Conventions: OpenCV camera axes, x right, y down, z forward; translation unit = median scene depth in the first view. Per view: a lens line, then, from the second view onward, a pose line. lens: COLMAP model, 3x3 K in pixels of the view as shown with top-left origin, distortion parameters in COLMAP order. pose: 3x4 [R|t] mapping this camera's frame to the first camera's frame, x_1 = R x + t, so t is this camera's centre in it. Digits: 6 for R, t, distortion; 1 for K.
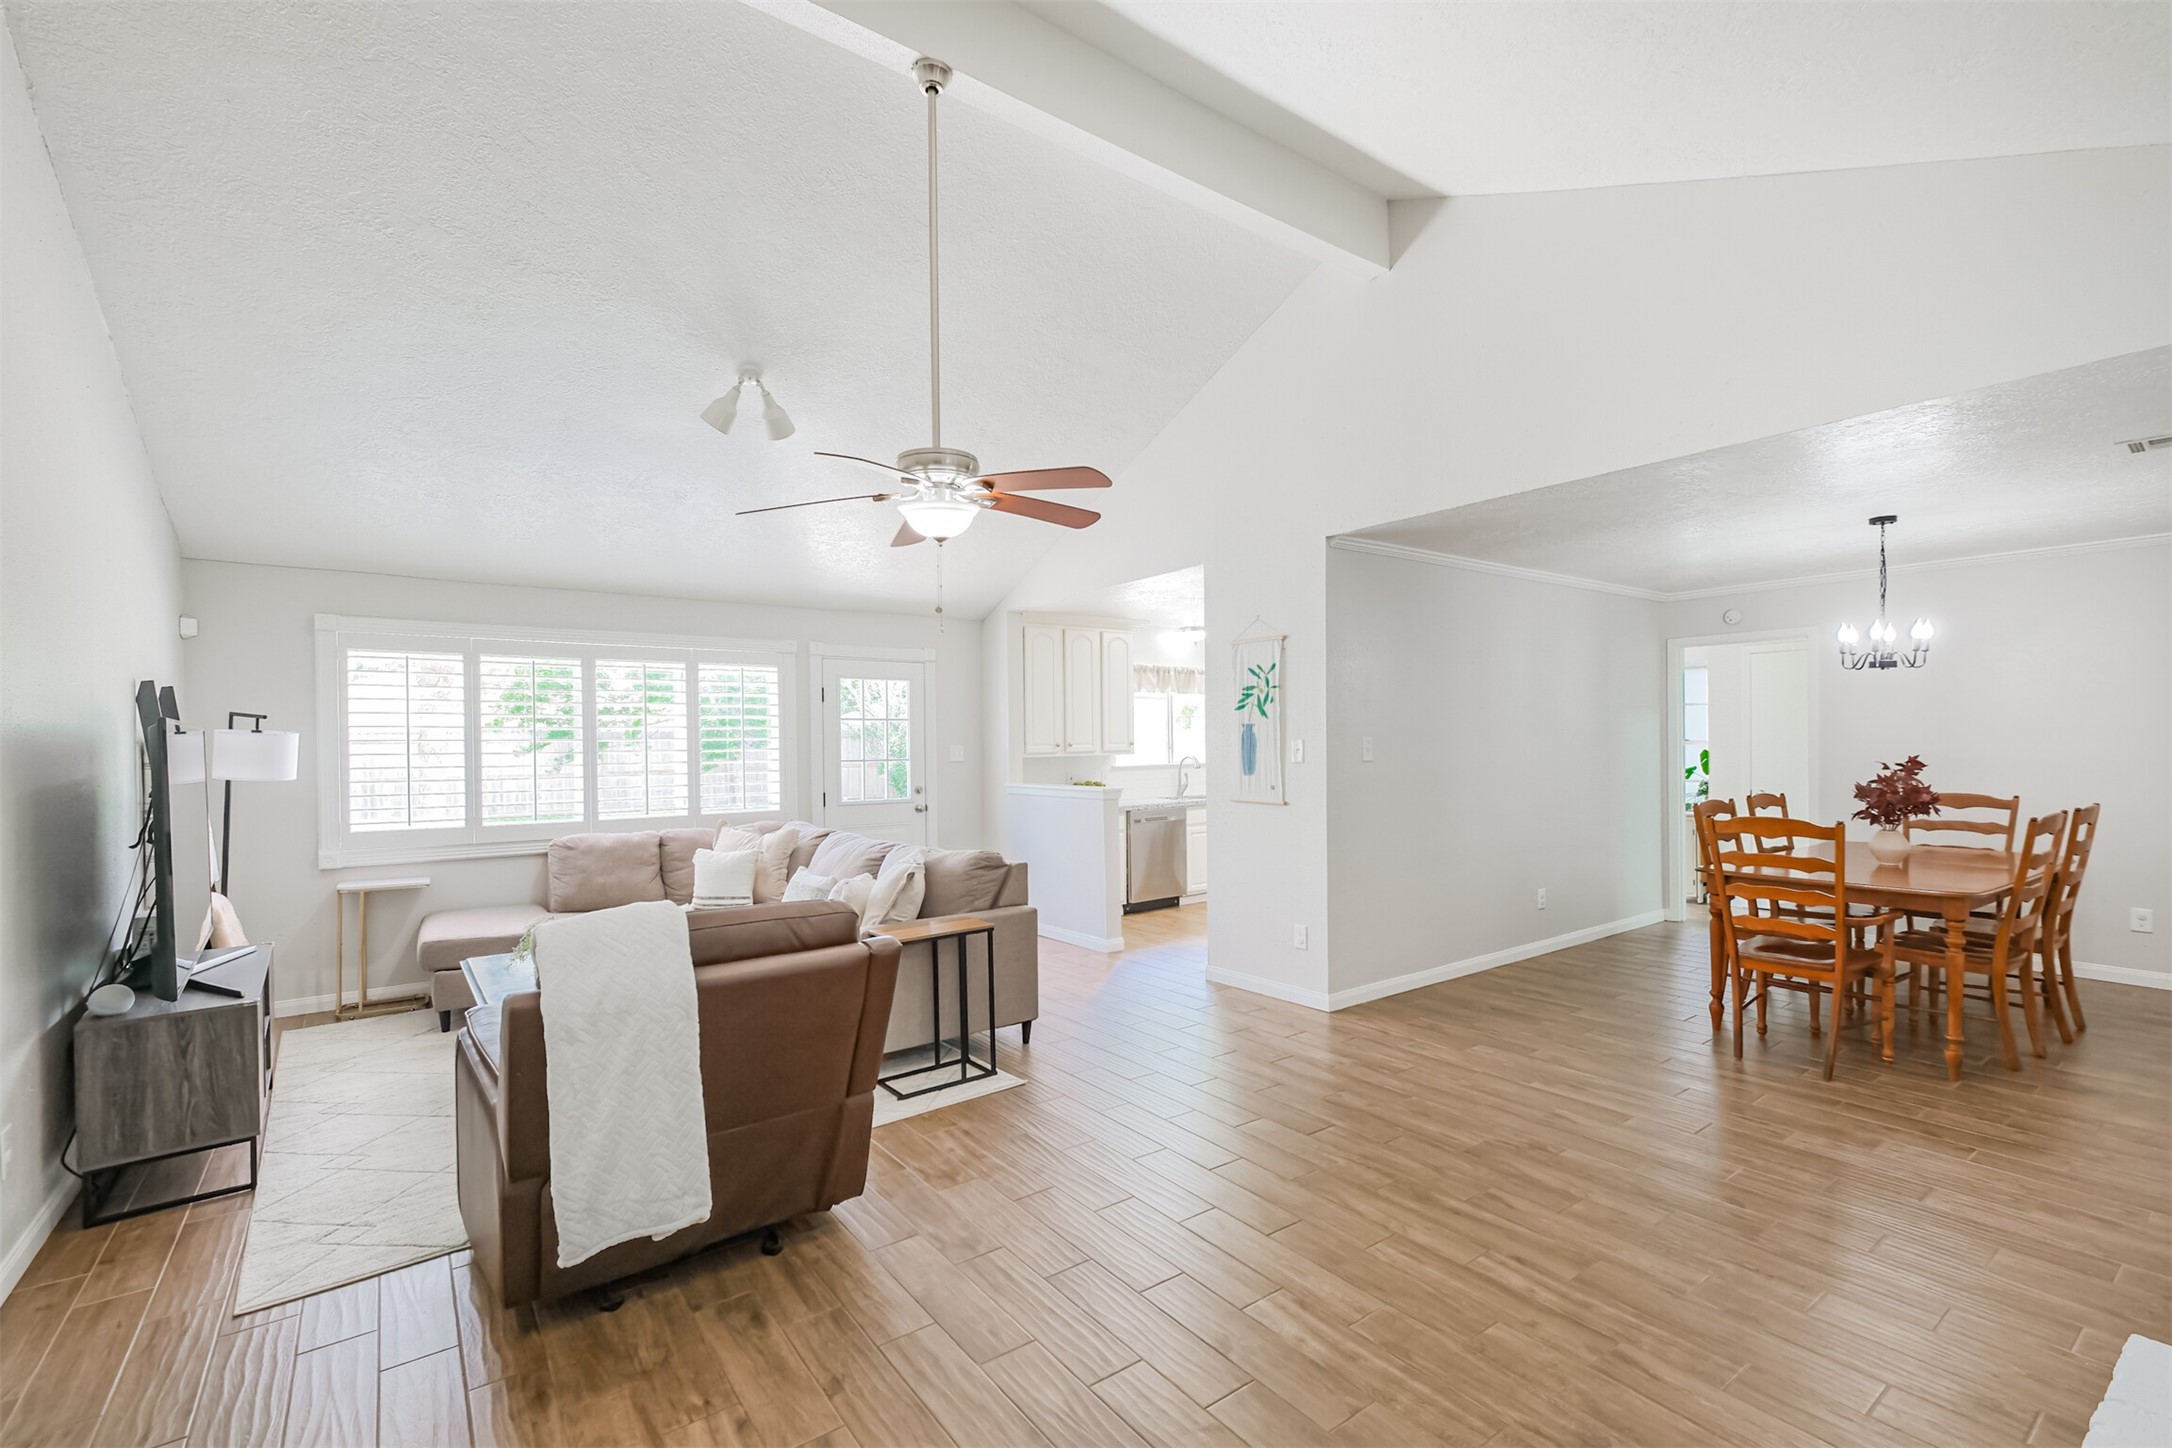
lens RADIAL K [[970.0, 0, 1110.8], [0, 970.0, 737.5], [0, 0, 1]] dist [-0.003962, 0.005733]
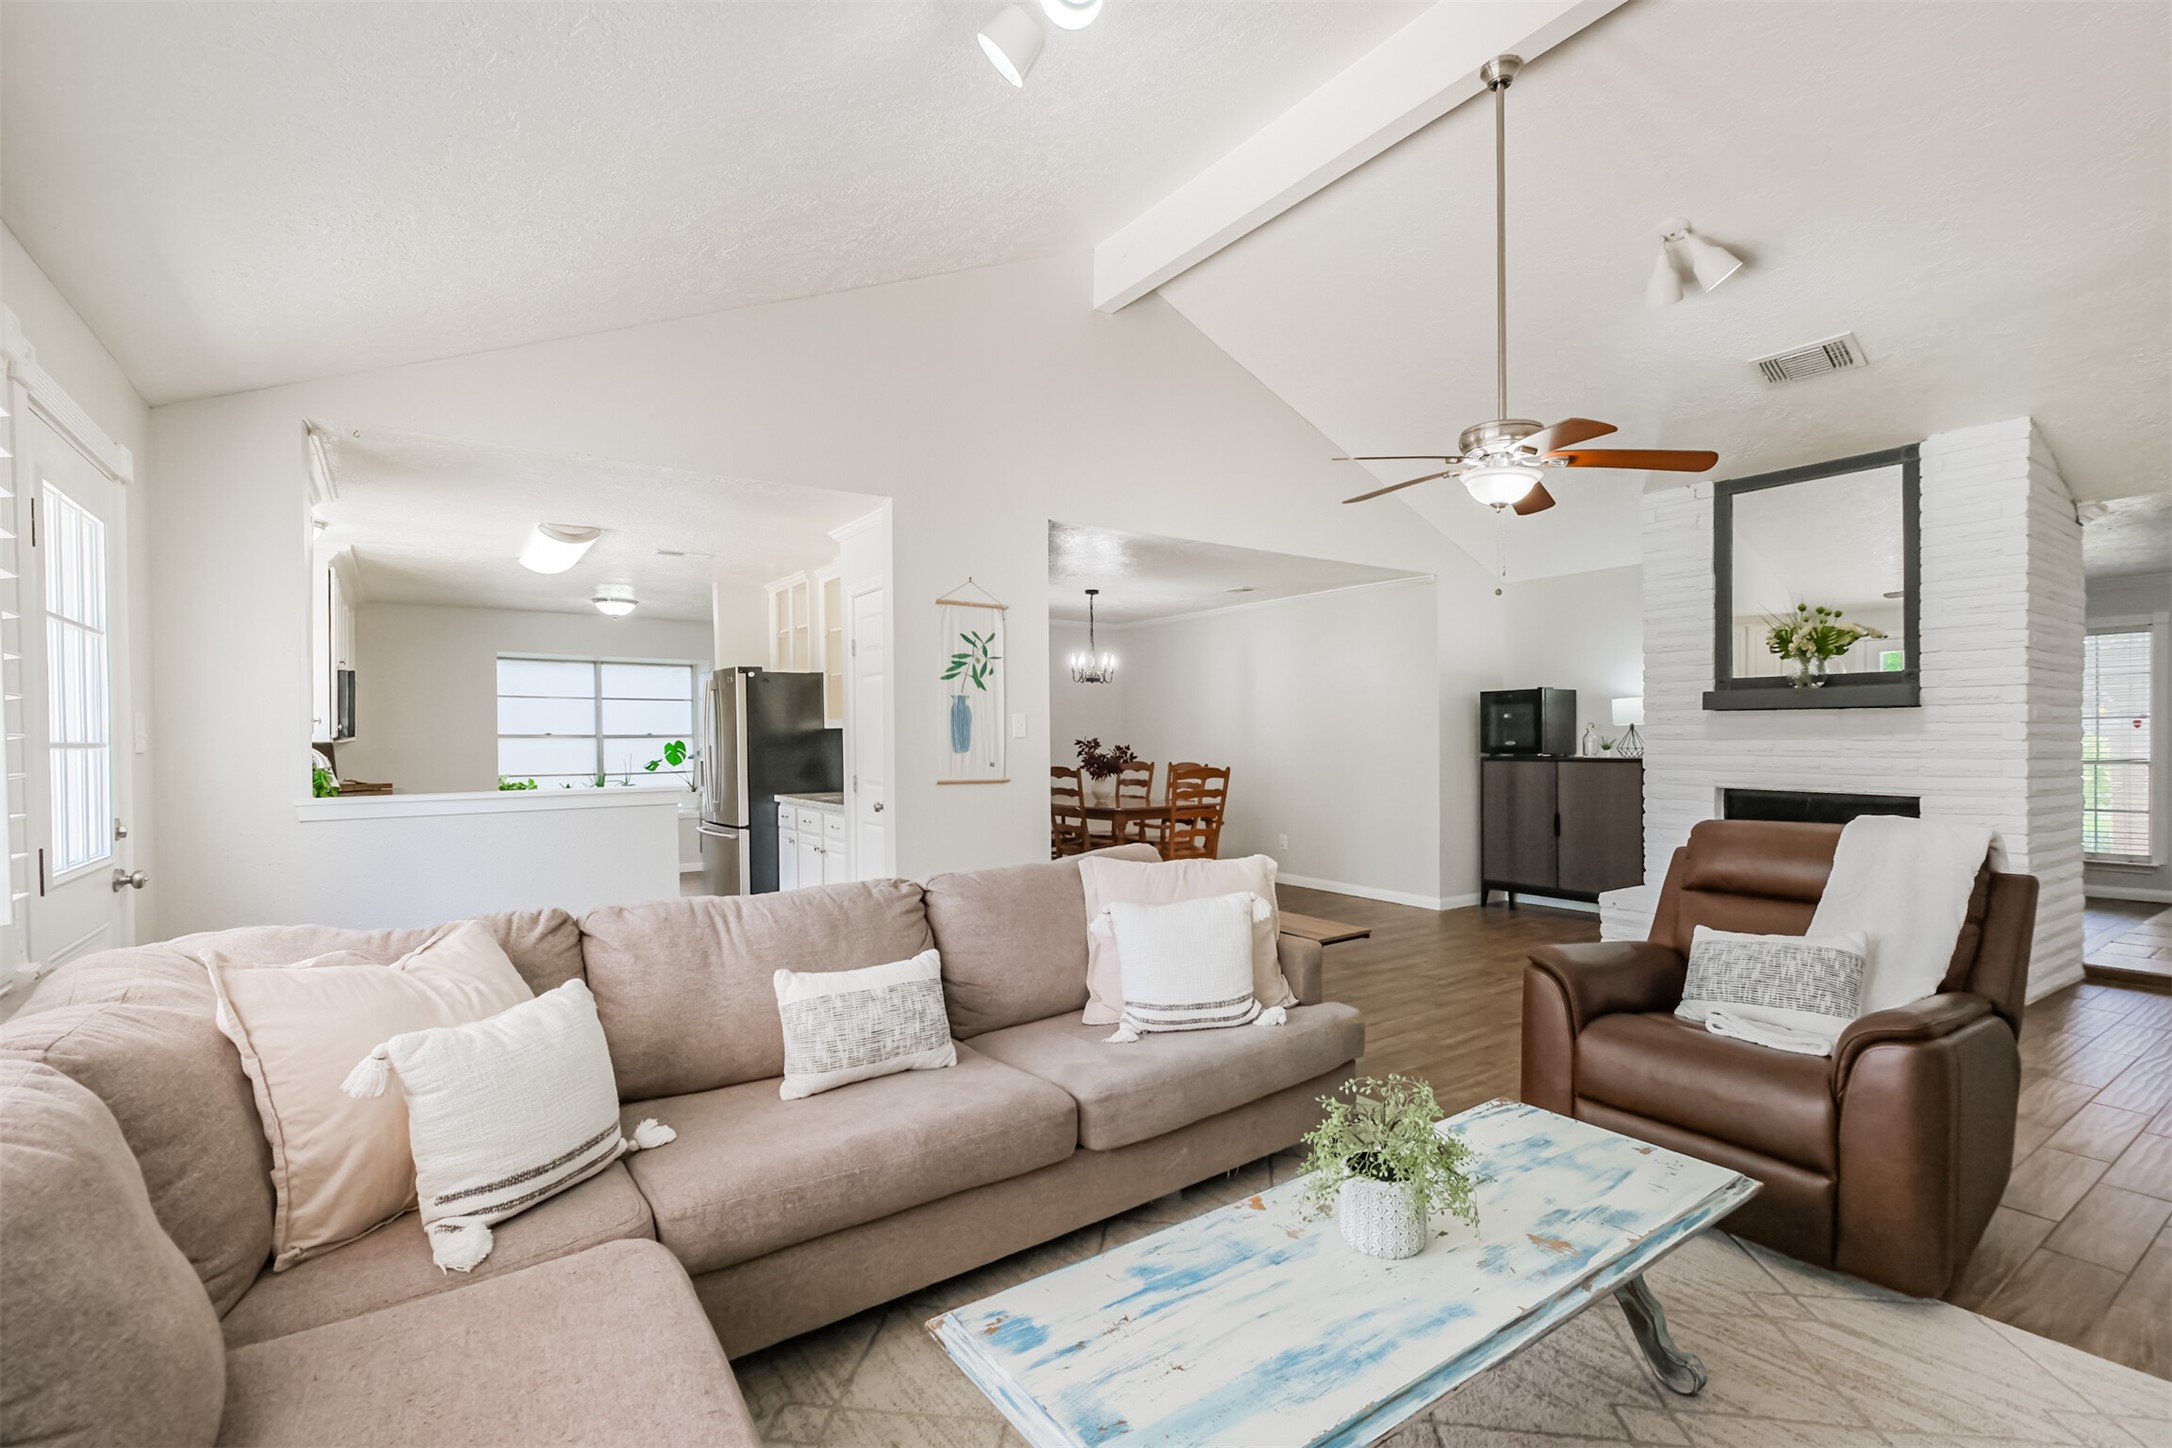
lens RADIAL K [[970.0, 0, 1090.9], [0, 970.0, 746.0], [0, 0, 1]] dist [-0.003962, 0.005733]
pose [[0.040054, 0.001673, 0.999196, -1.024986], [0.005375, 0.999984, -0.001890, 0.047556], [-0.999183, 0.005447, 0.040045, 1.150499]]
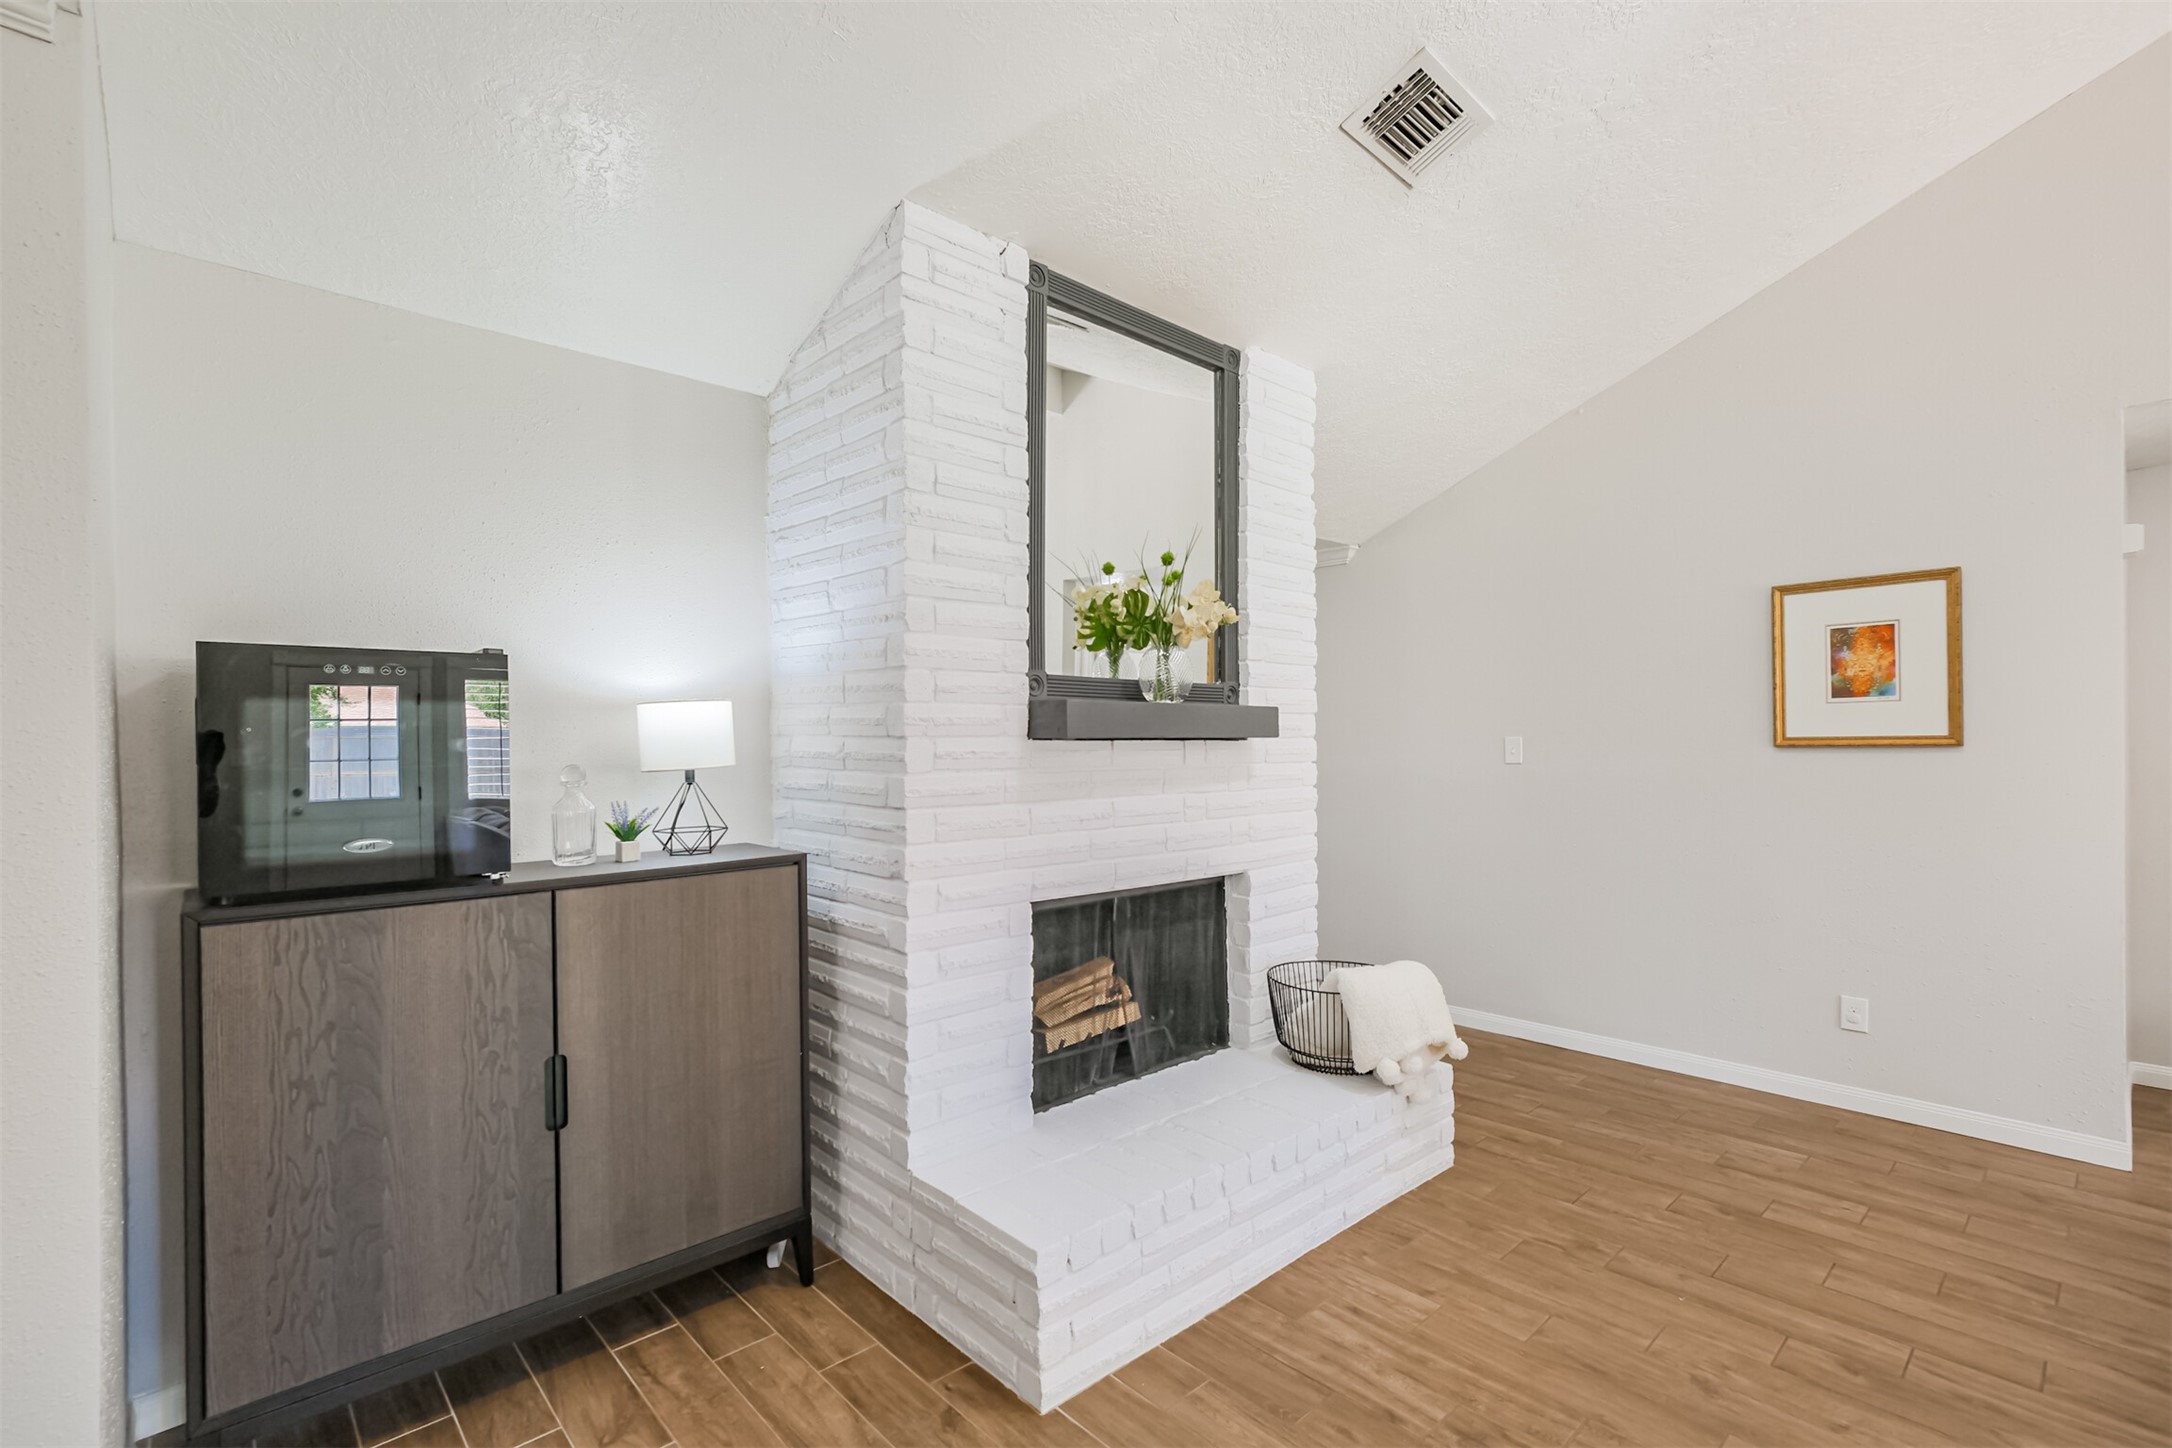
lens RADIAL K [[970.0, 0, 1090.1], [0, 970.0, 736.9], [0, 0, 1]] dist [-0.003962, 0.005733]
pose [[-0.996236, 0.023340, -0.083478, 0.464759], [0.023578, 0.999720, -0.001869, -0.002406], [0.083411, -0.003830, -0.996508, 0.963059]]
